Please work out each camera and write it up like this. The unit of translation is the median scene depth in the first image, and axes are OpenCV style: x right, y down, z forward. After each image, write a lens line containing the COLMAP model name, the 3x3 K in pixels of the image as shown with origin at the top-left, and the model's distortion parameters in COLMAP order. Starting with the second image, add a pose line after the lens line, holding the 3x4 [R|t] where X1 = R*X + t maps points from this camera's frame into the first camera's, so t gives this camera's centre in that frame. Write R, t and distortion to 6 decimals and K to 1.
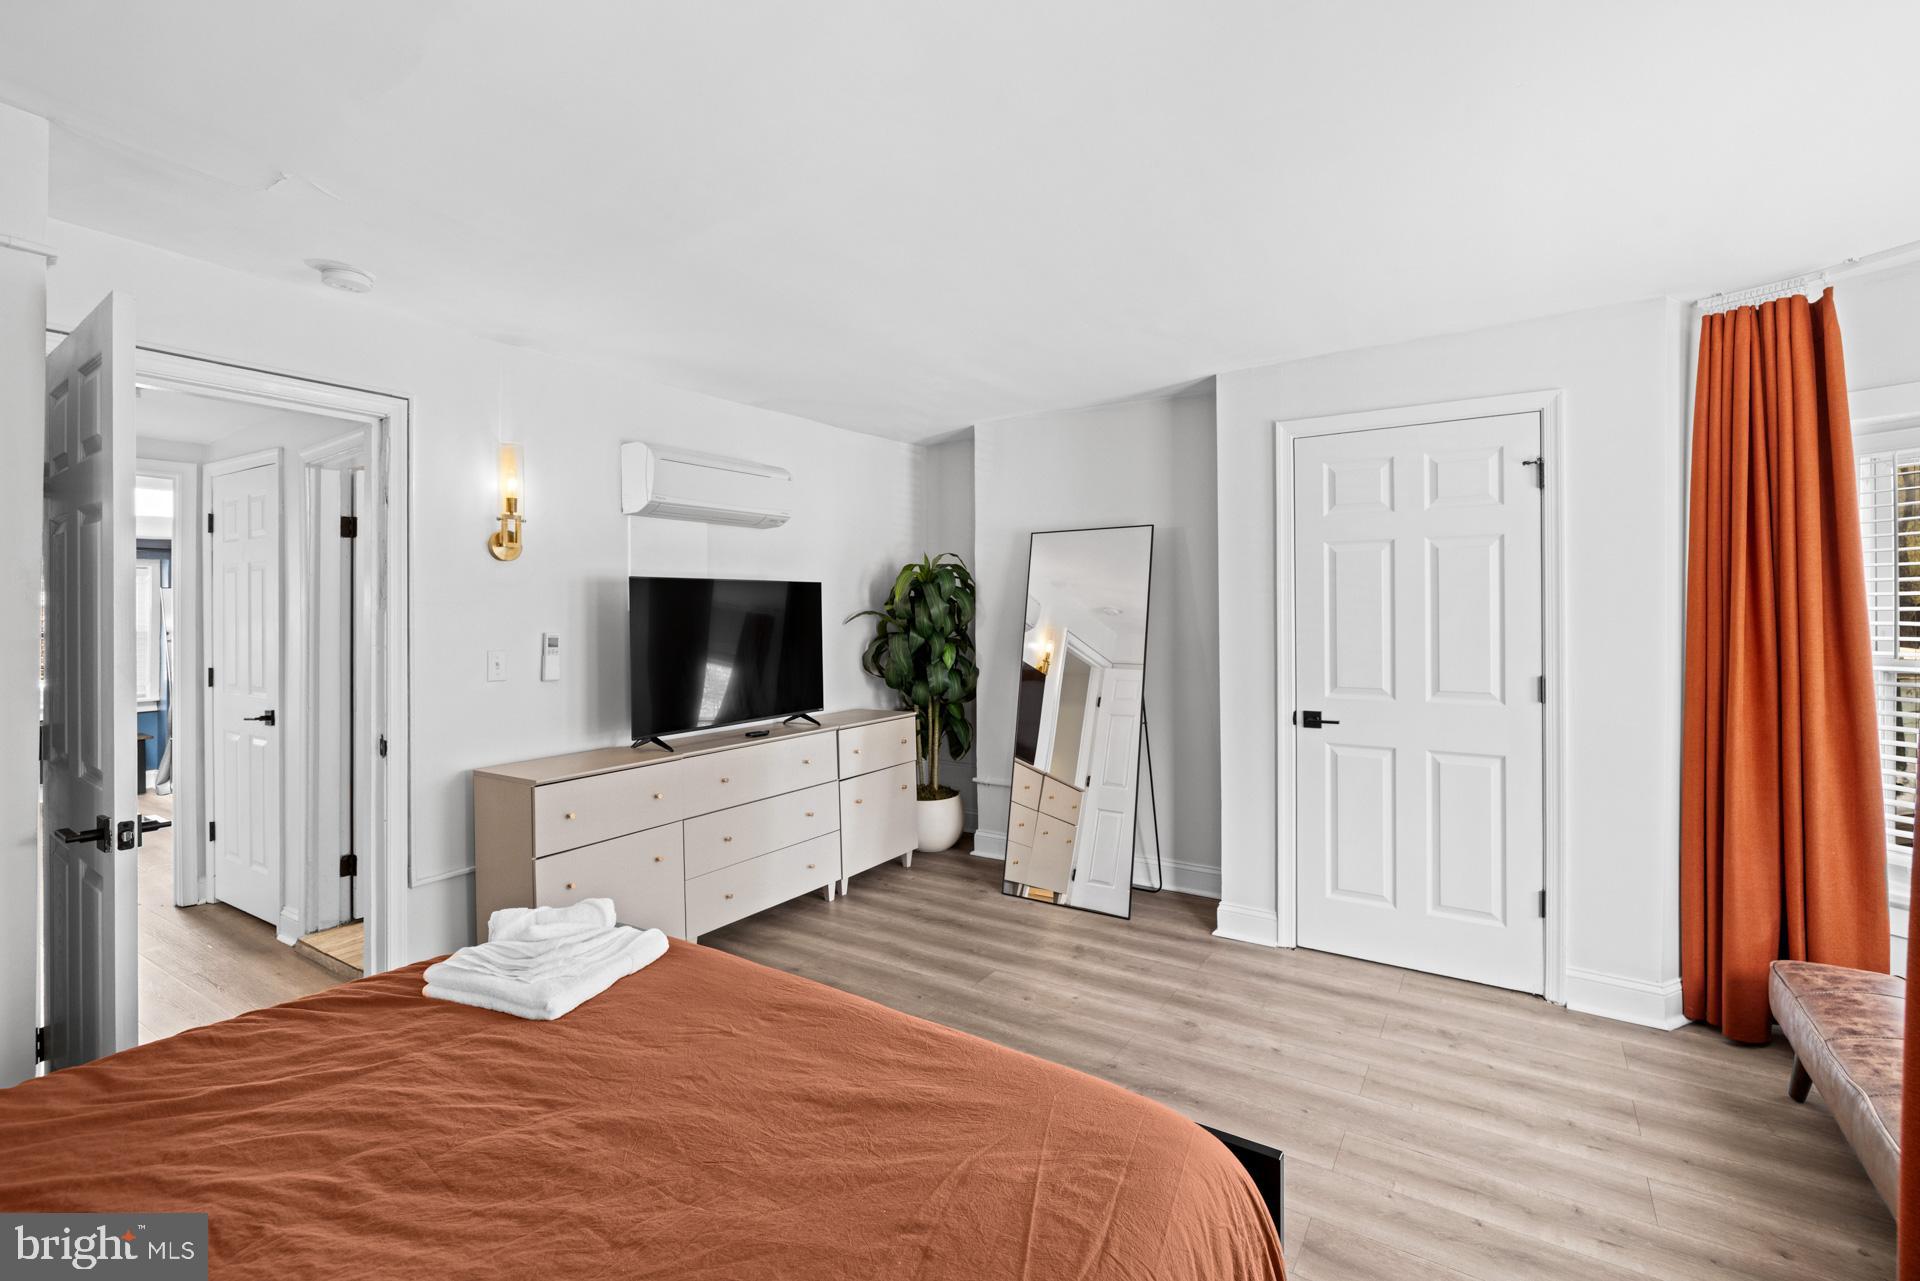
lens RADIAL K [[842.6, 0, 955.3], [0, 842.6, 610.4], [0, 0, 1]] dist [-0.000090, -0.000010]
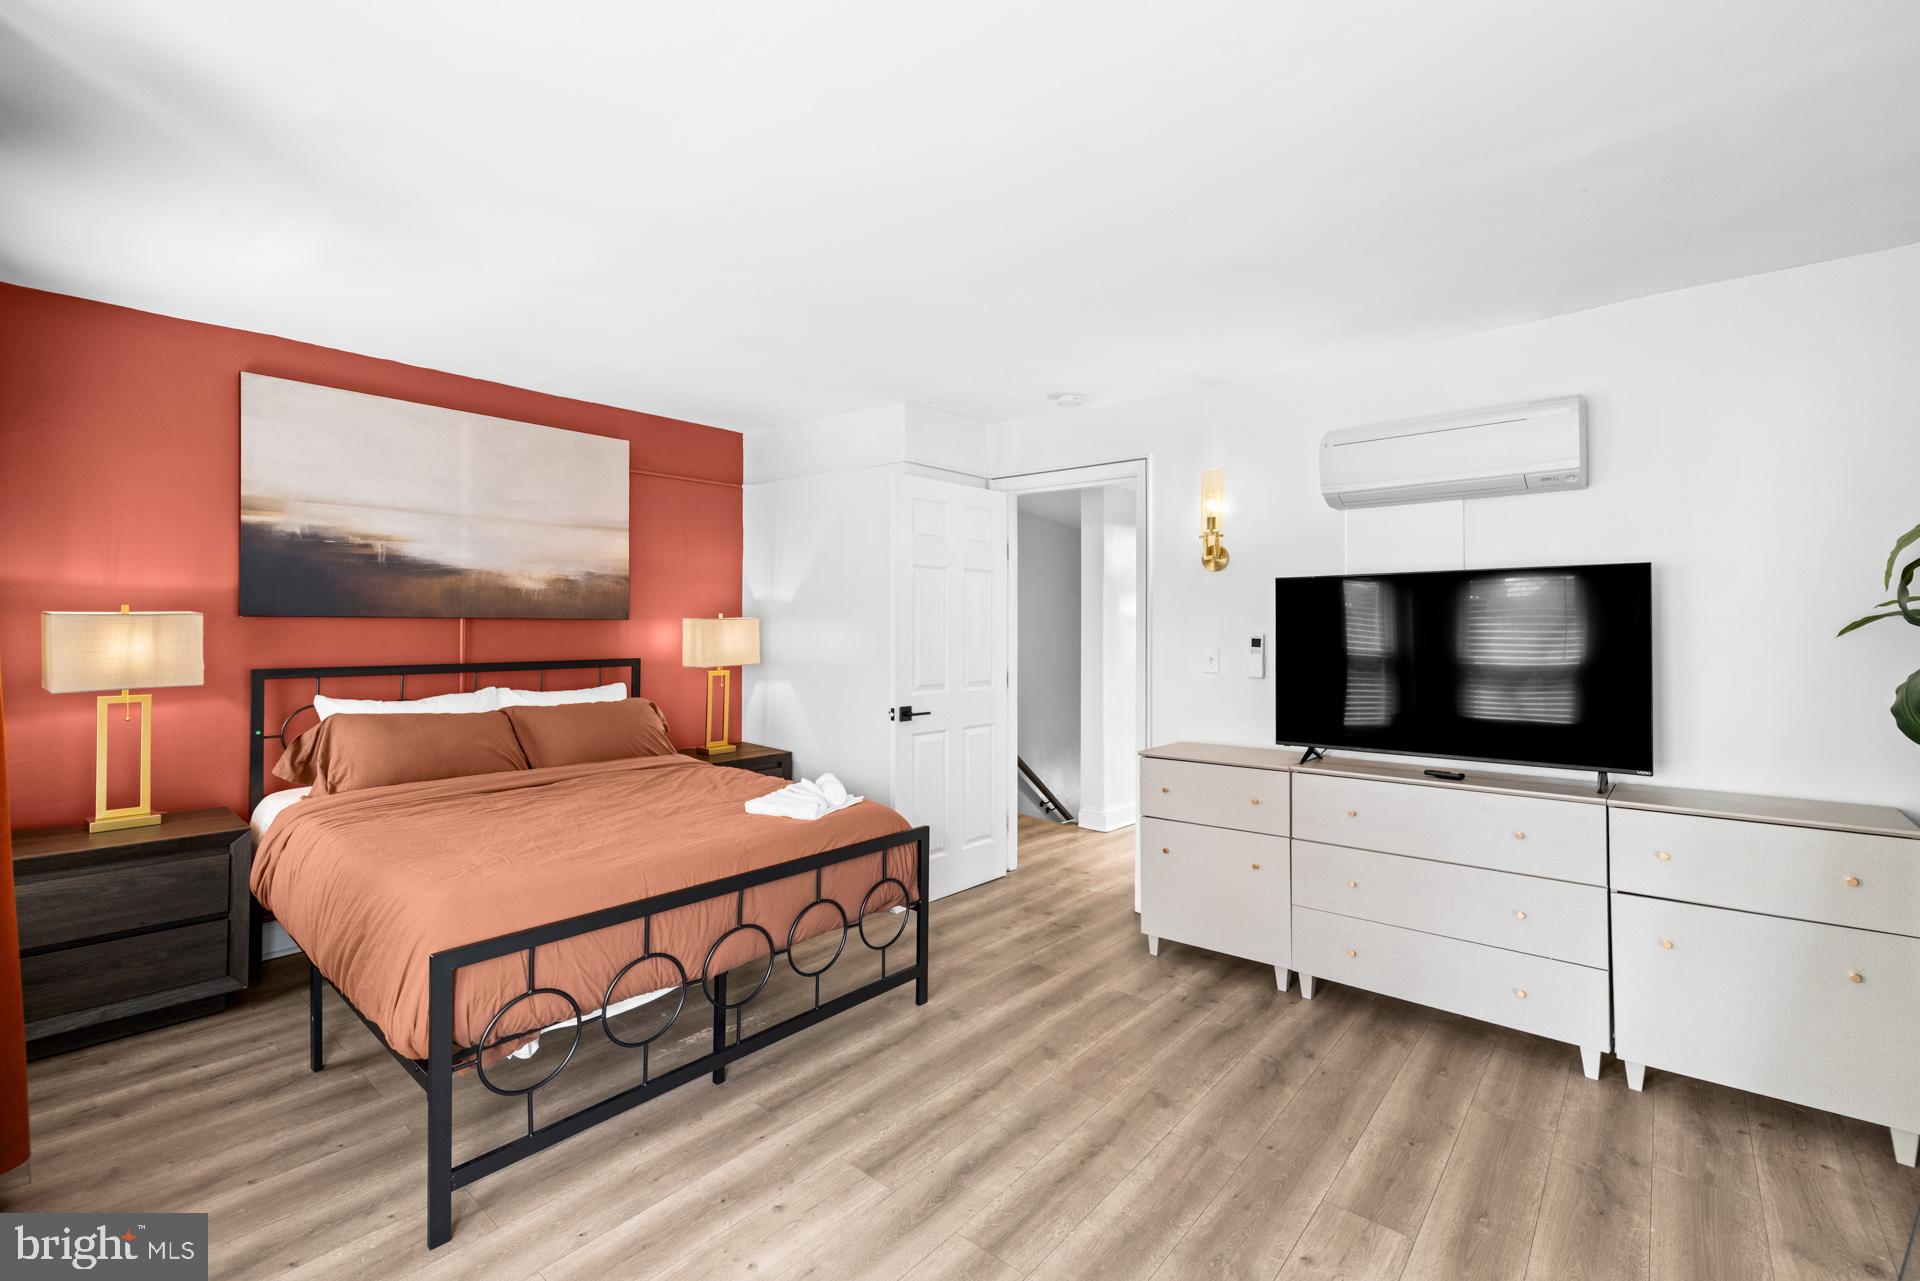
lens RADIAL K [[827.5, 0, 952.2], [0, 827.5, 612.3], [0, 0, 1]] dist [0.001824, 0.000788]
pose [[-0.114008, -0.010157, -0.993428, 0.587554], [0.003516, 0.999937, -0.010627, 0.008813], [0.993474, -0.004704, -0.113965, 0.691440]]
